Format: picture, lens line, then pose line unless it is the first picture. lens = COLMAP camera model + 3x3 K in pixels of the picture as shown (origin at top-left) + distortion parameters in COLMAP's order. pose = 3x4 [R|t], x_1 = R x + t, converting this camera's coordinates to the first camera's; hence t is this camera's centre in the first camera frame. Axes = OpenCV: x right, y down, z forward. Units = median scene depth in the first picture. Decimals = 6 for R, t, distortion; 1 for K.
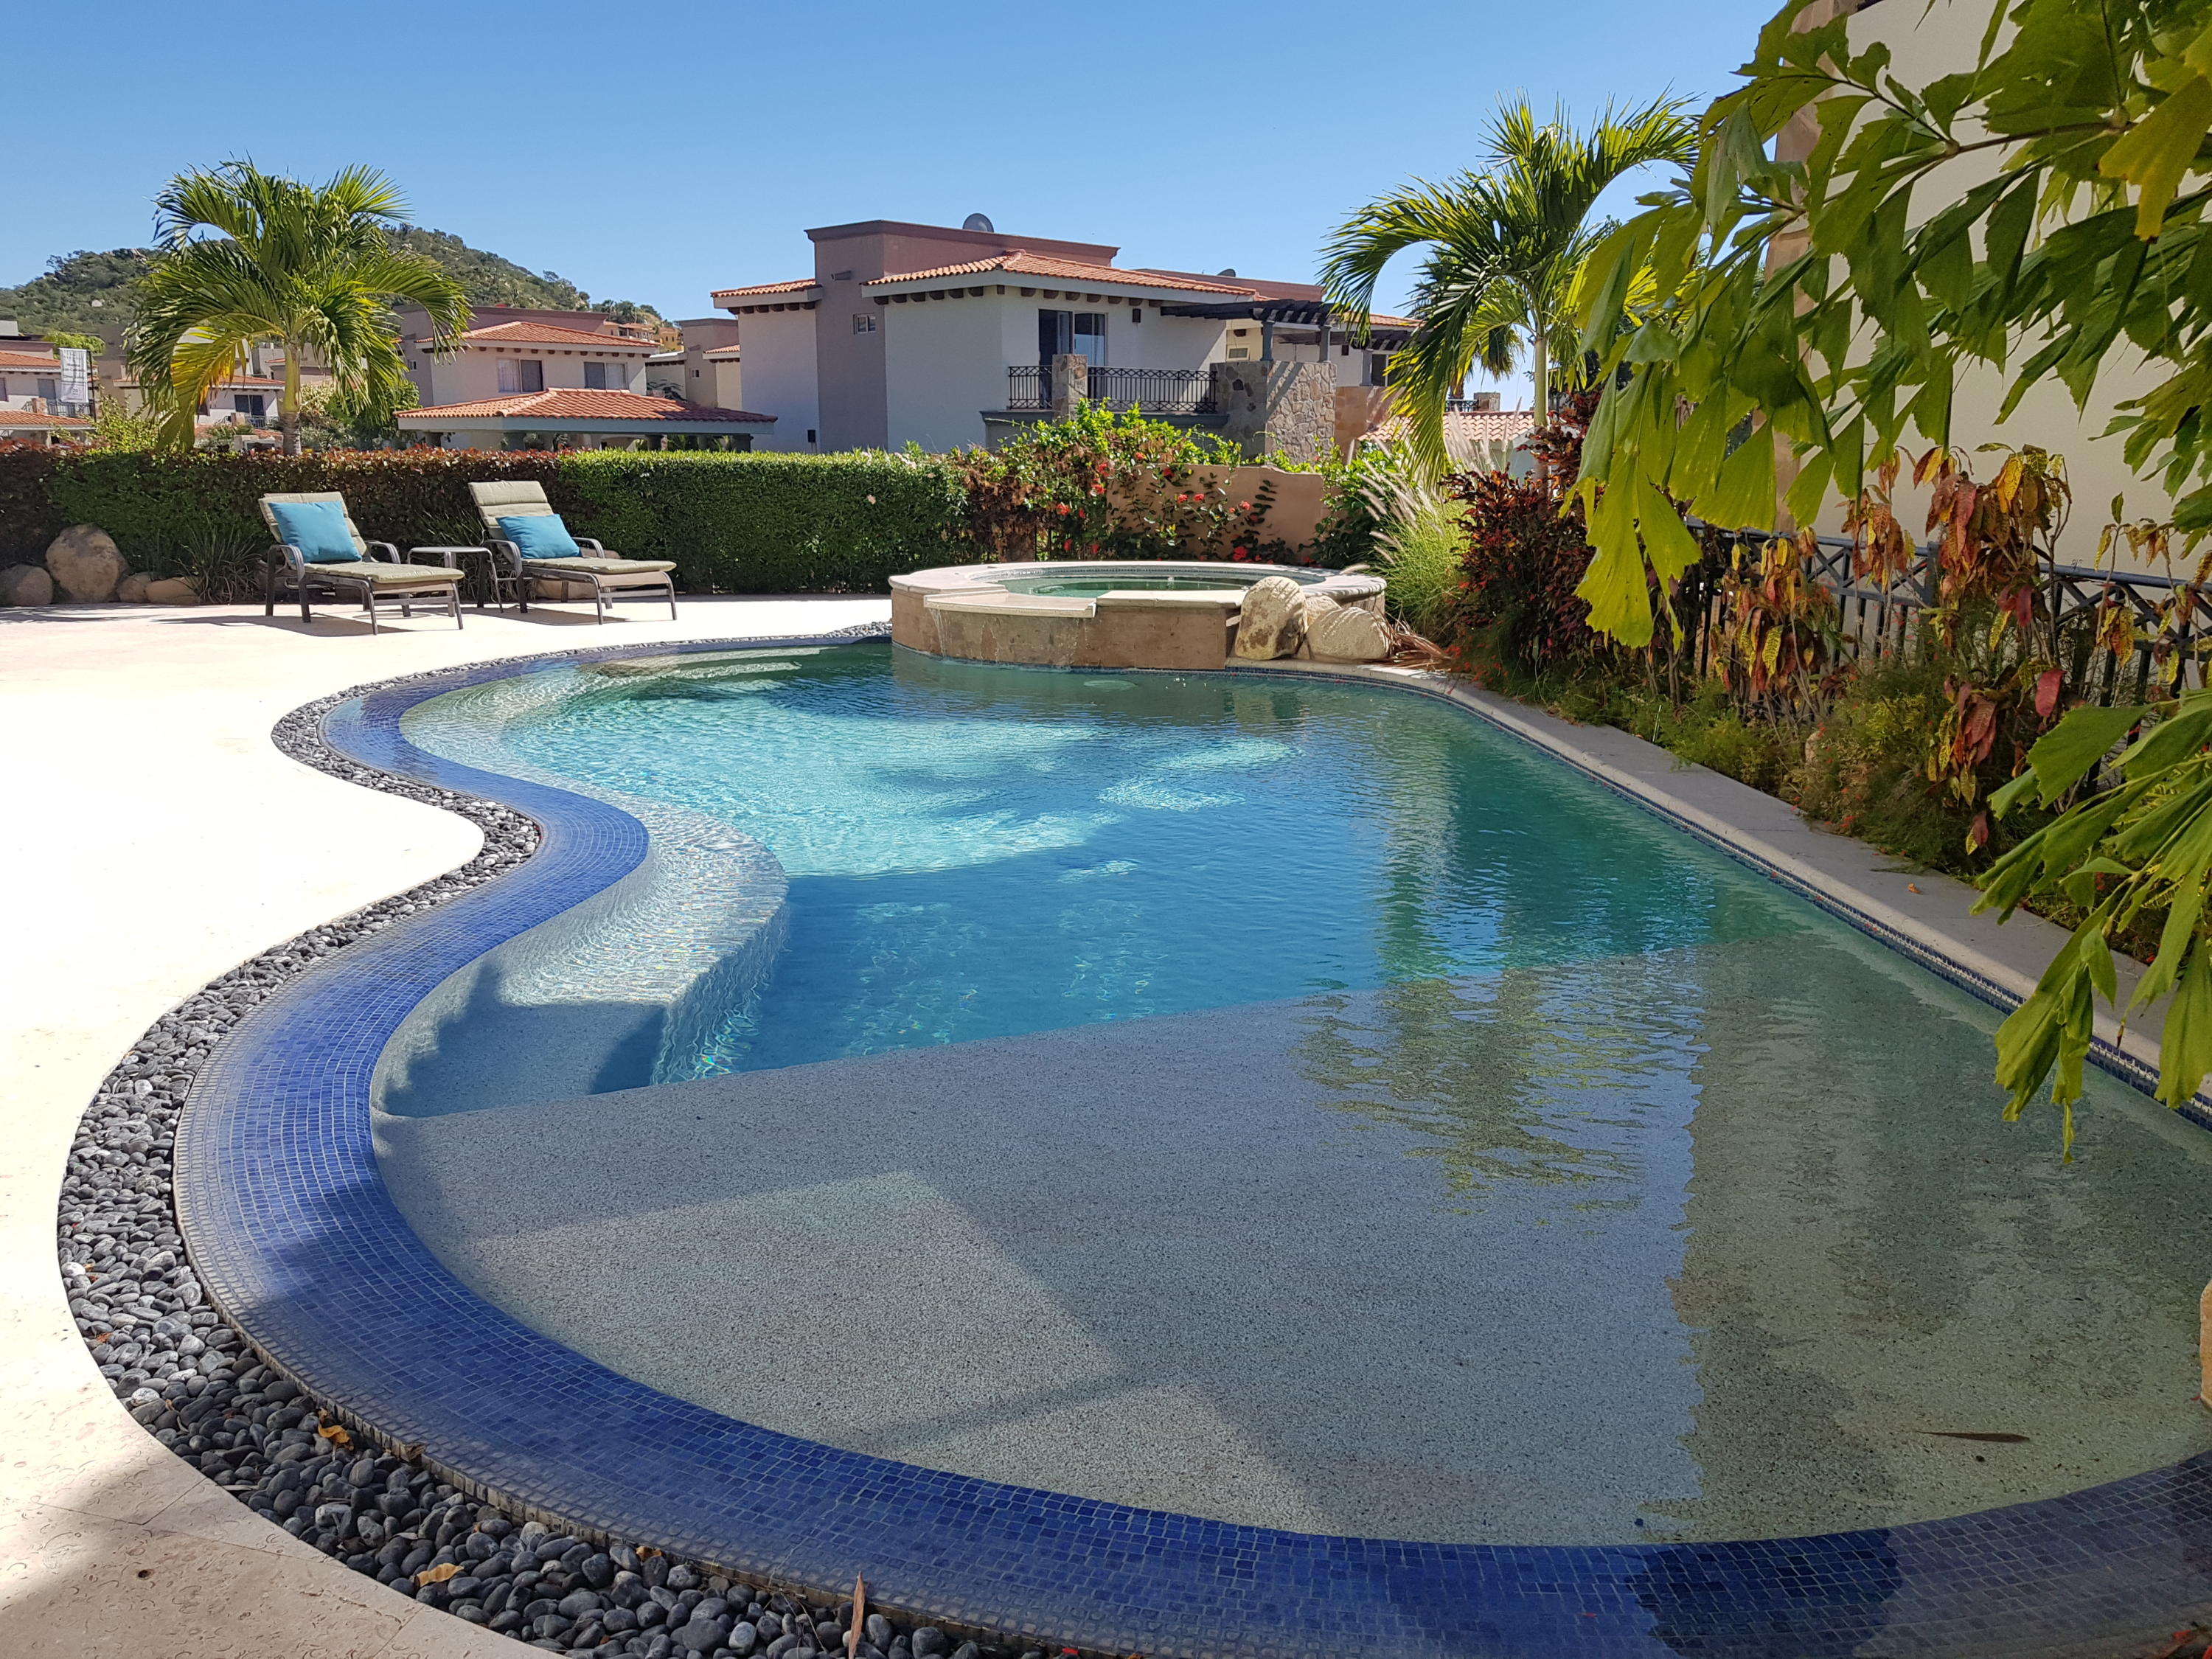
lens RADIAL K [[1692.8, 0, 1106.0], [0, 1692.8, 829.5], [0, 0, 1]] dist [0.105606, -0.181748]
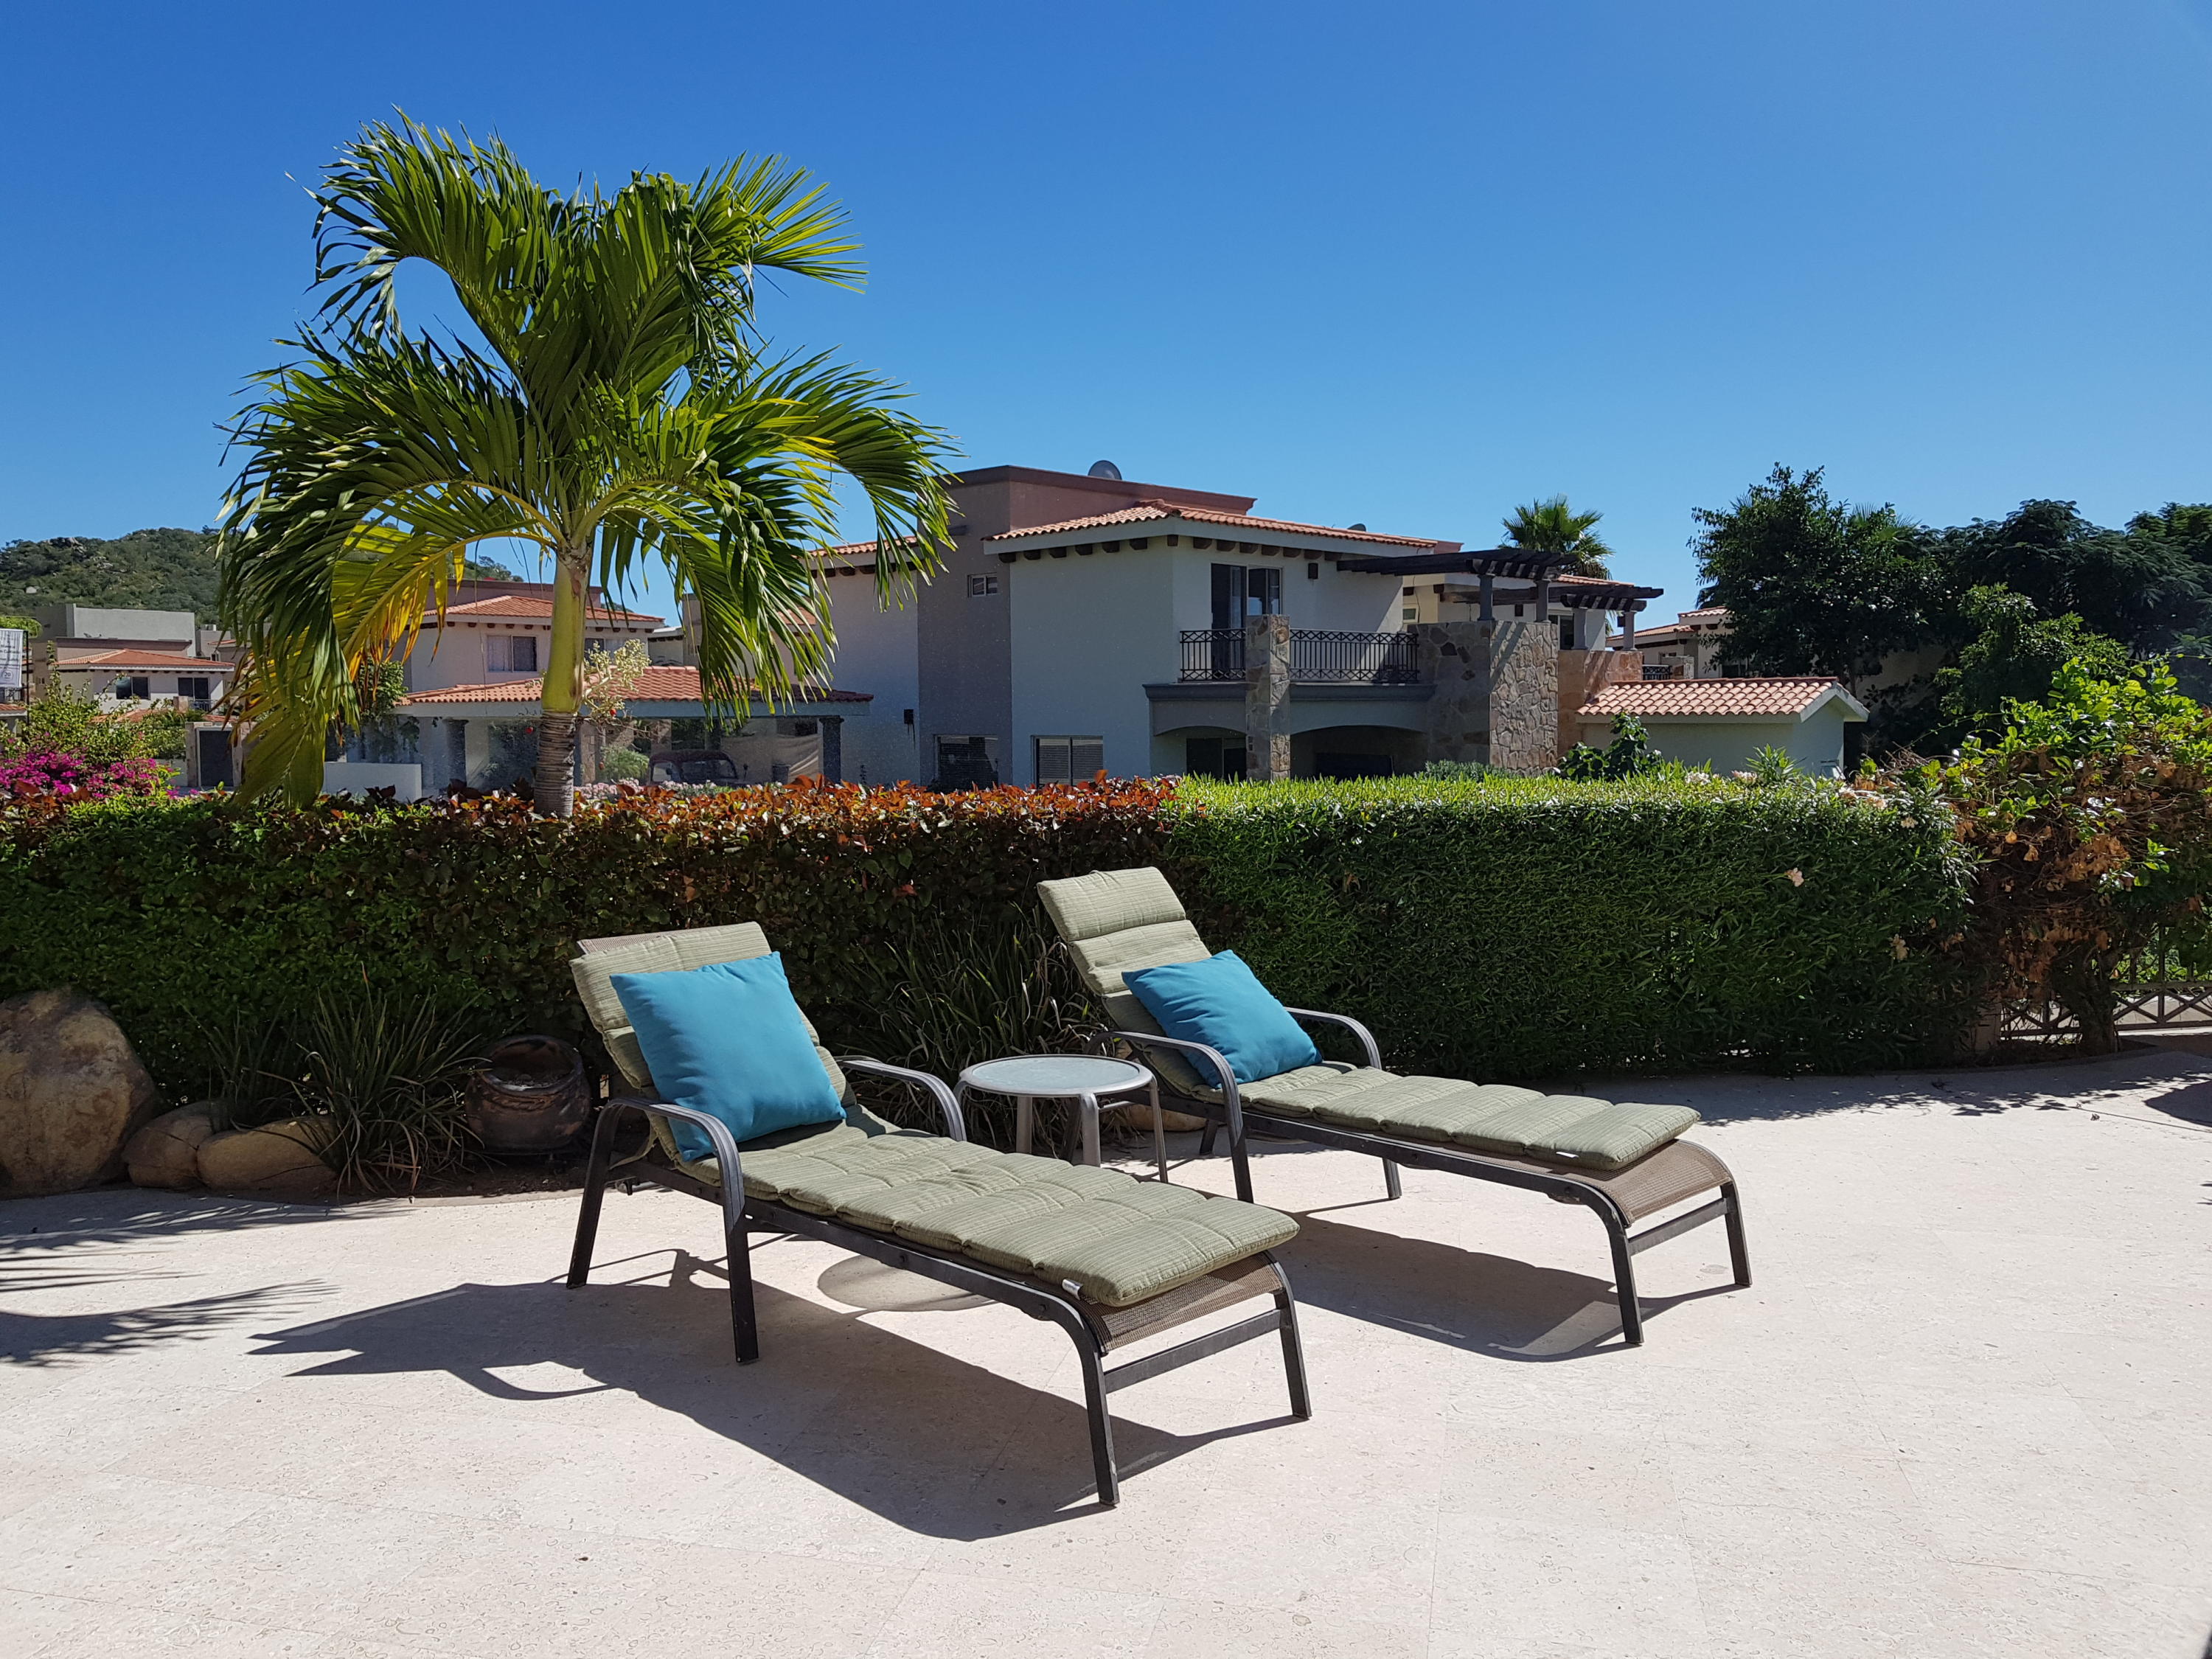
lens RADIAL K [[1698.7, 0, 1058.9], [0, 1698.7, 823.5], [0, 0, 1]] dist [0.107451, -0.211685]
pose [[0.999704, -0.012447, 0.020913, -0.345398], [0.015583, 0.987440, -0.157226, -0.140851], [-0.018694, 0.157505, 0.987341, 0.556180]]
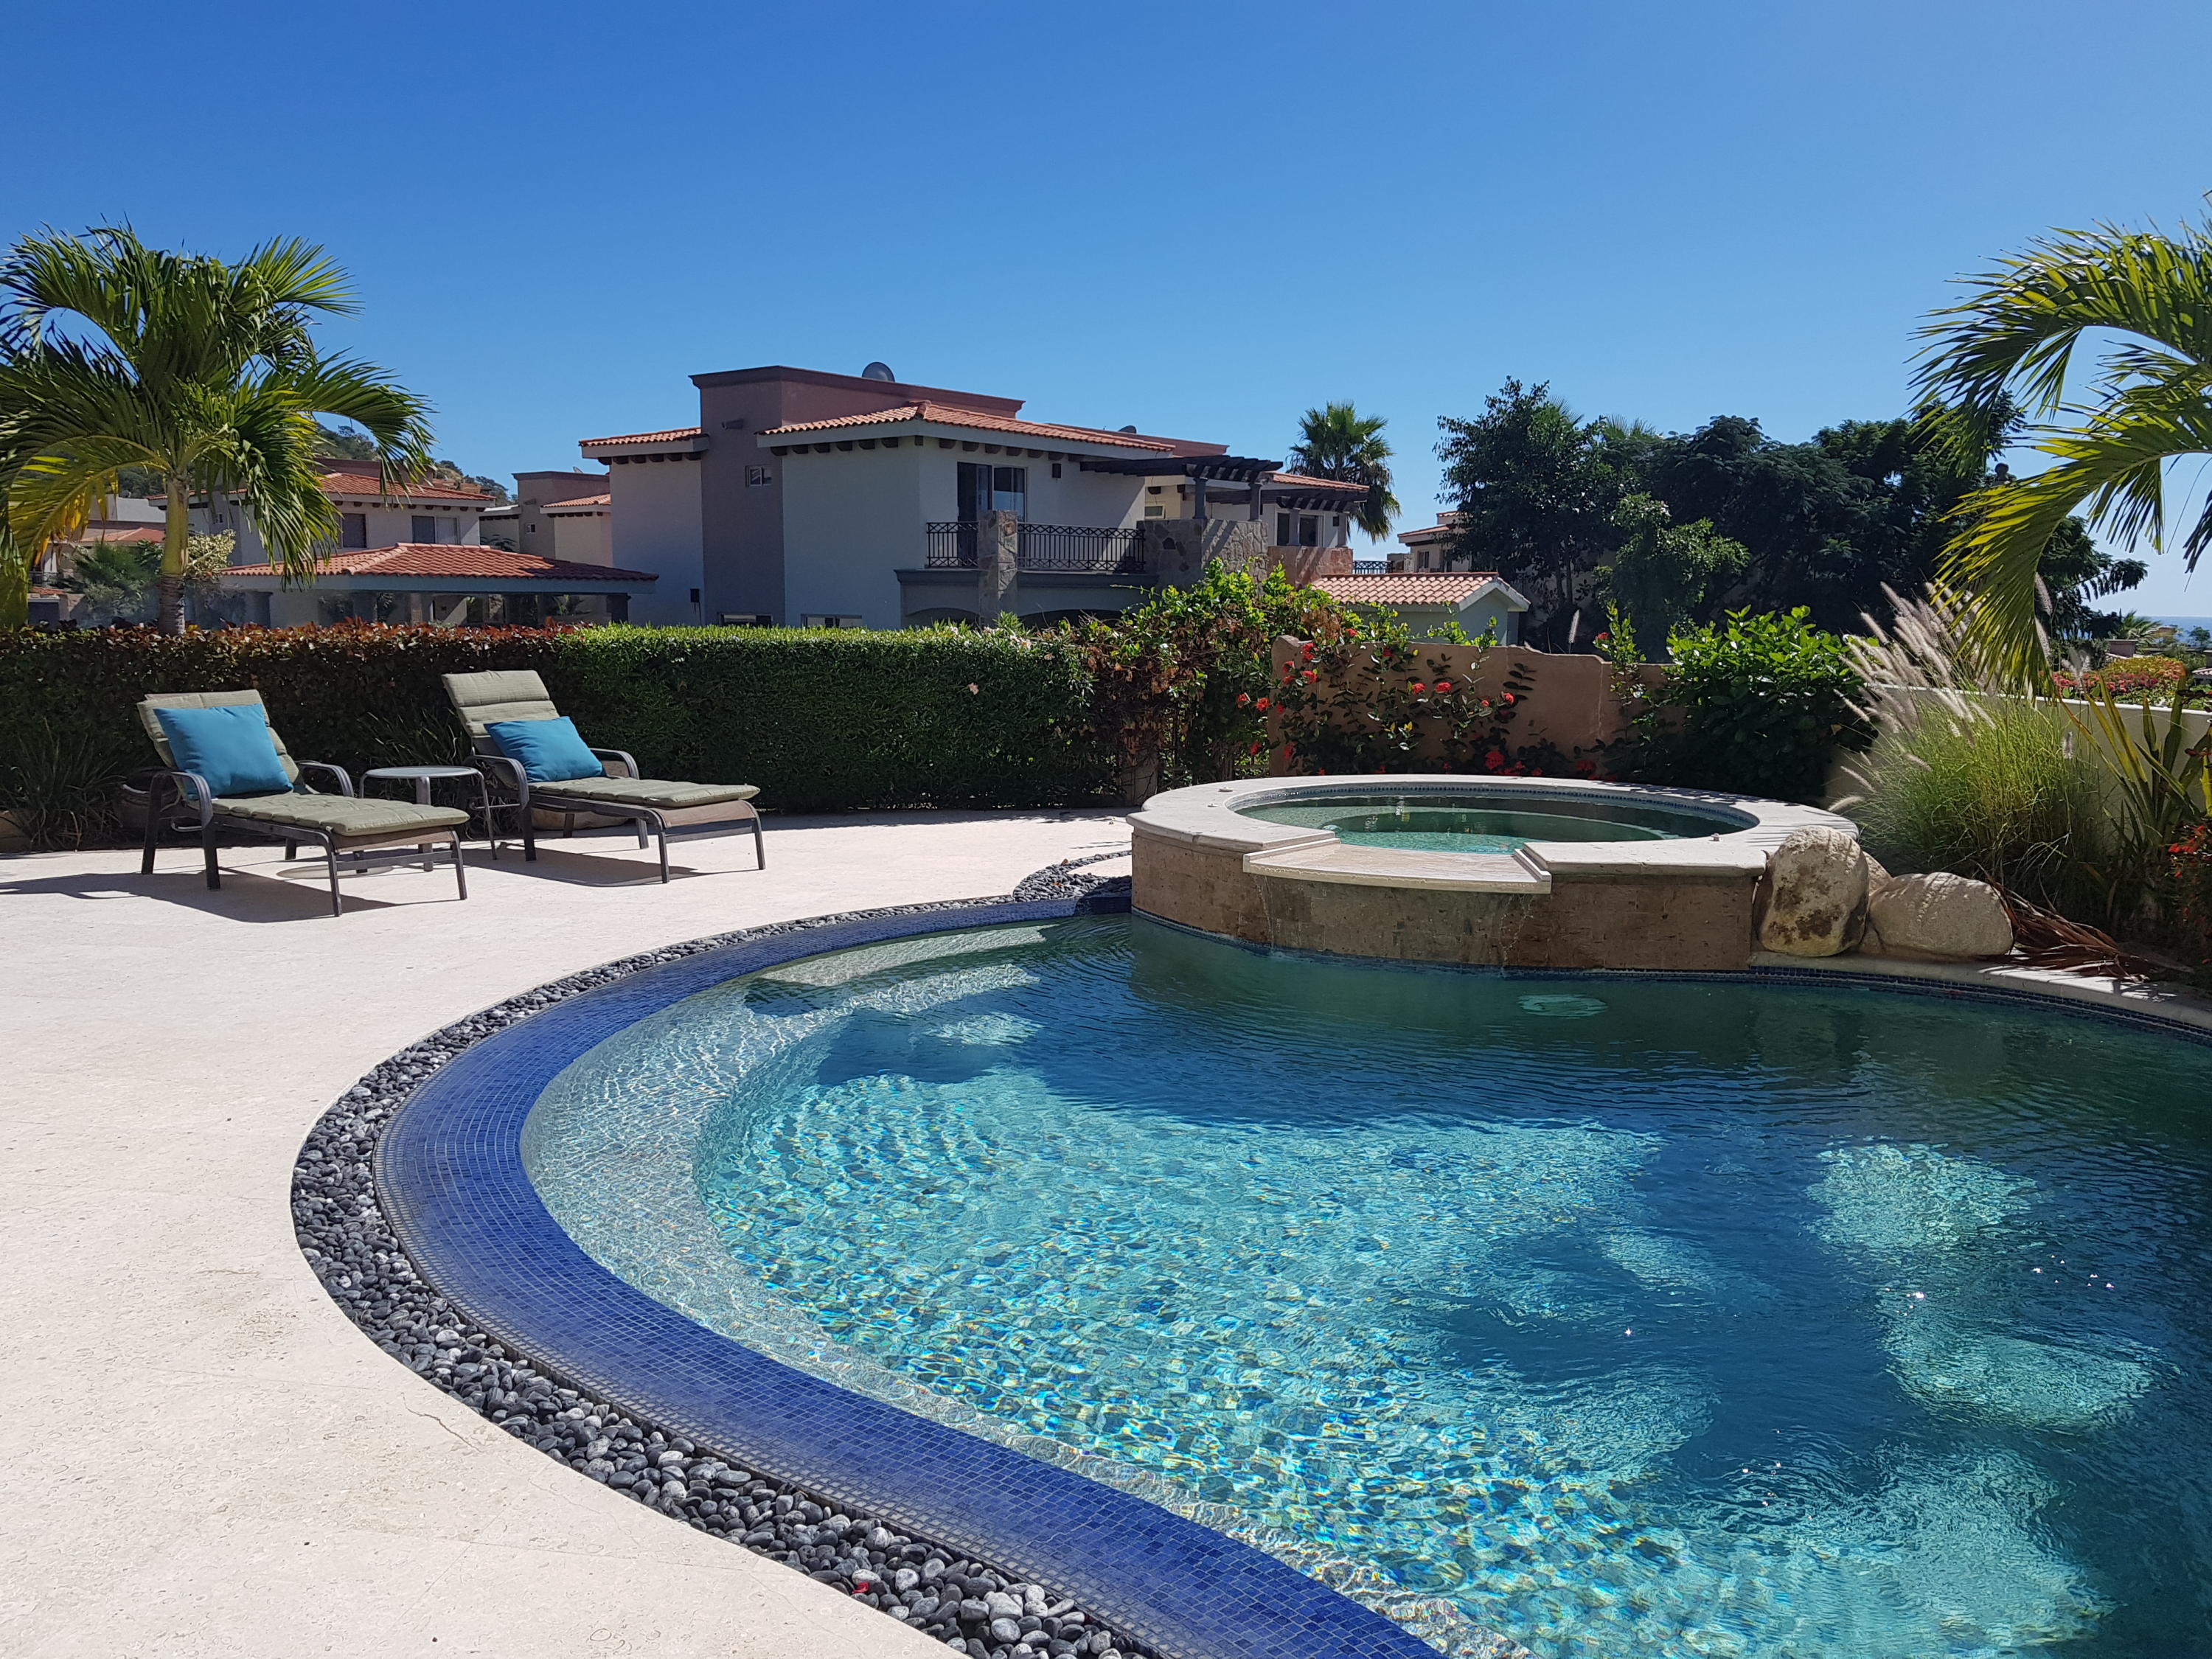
lens RADIAL K [[1692.8, 0, 1106.0], [0, 1692.8, 829.5], [0, 0, 1]] dist [0.105606, -0.181748]
pose [[0.993969, -0.013018, 0.108889, -0.163513], [0.022591, 0.995939, -0.087149, -0.065068], [-0.107312, 0.089083, 0.990226, 0.255059]]
